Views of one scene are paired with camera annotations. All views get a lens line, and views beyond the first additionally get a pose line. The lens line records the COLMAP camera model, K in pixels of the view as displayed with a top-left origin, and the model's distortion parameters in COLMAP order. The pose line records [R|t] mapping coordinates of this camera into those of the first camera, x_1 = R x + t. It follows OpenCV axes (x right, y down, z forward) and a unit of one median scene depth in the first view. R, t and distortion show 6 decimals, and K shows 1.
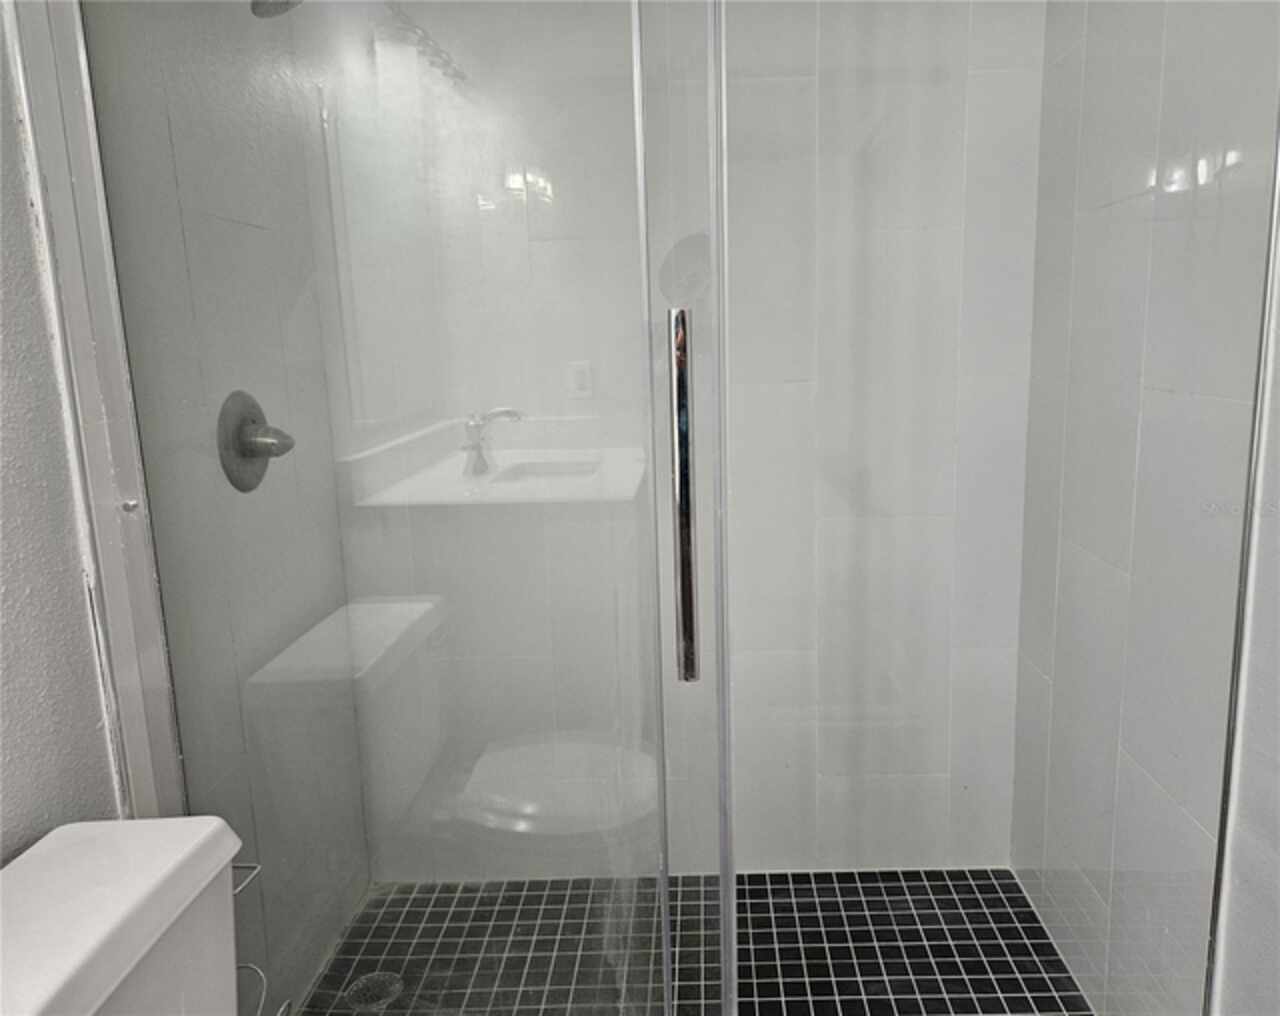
lens RADIAL K [[924.4, 0, 695.7], [0, 924.4, 502.9], [0, 0, 1]] dist [0.019431, 0.002372]
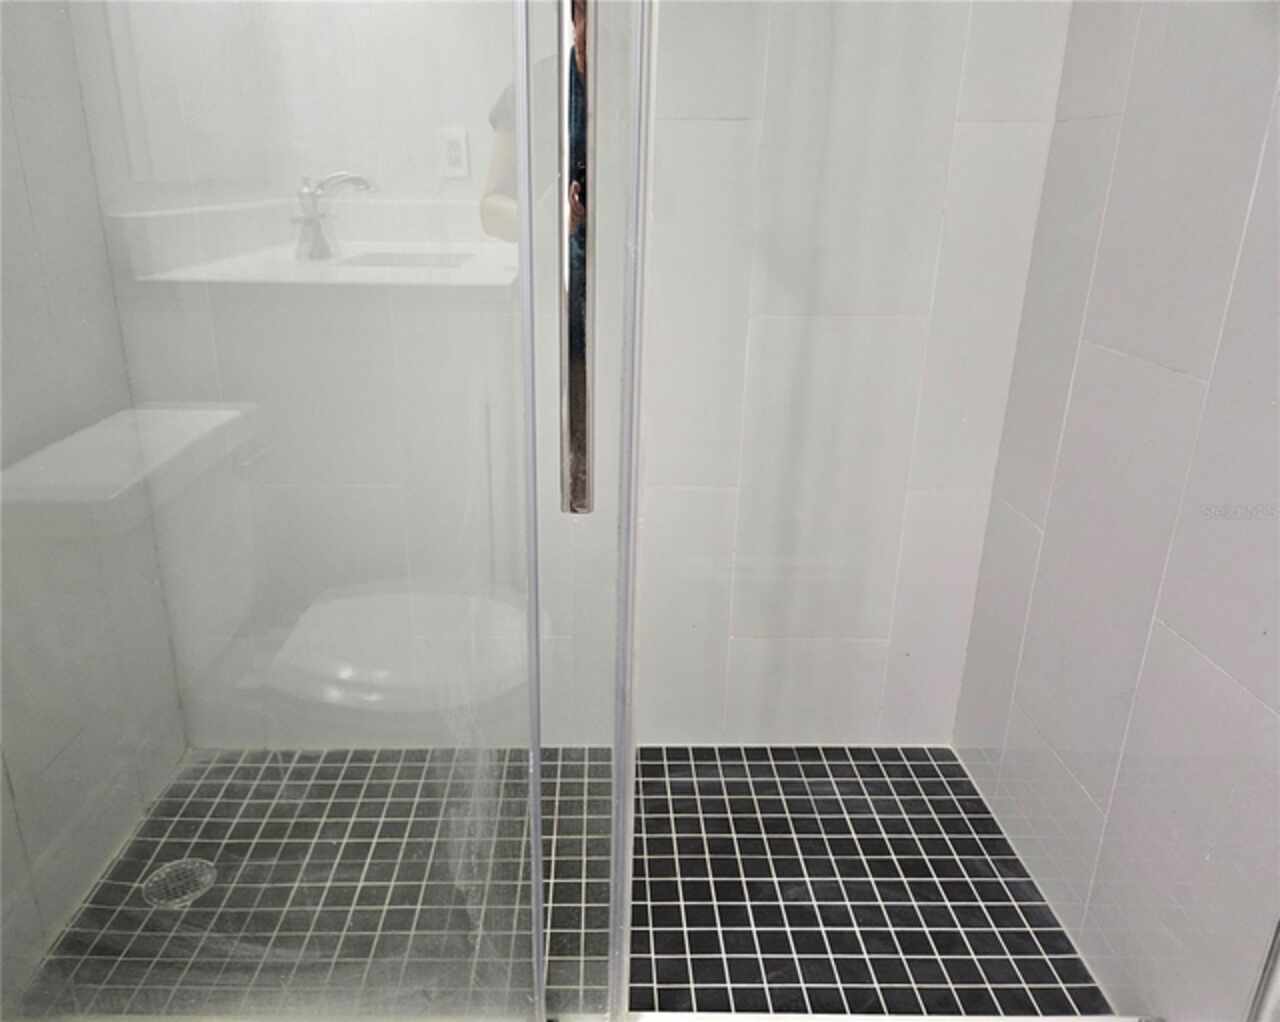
lens RADIAL K [[910.4, 0, 640.0], [0, 910.4, 511.0], [0, 0, 1]] dist [0.007969, 0.001063]
pose [[0.997668, 0.027336, 0.062533, -0.002343], [-0.037472, 0.985218, 0.167156, 0.054403], [-0.057039, -0.169110, 0.983945, 0.241474]]
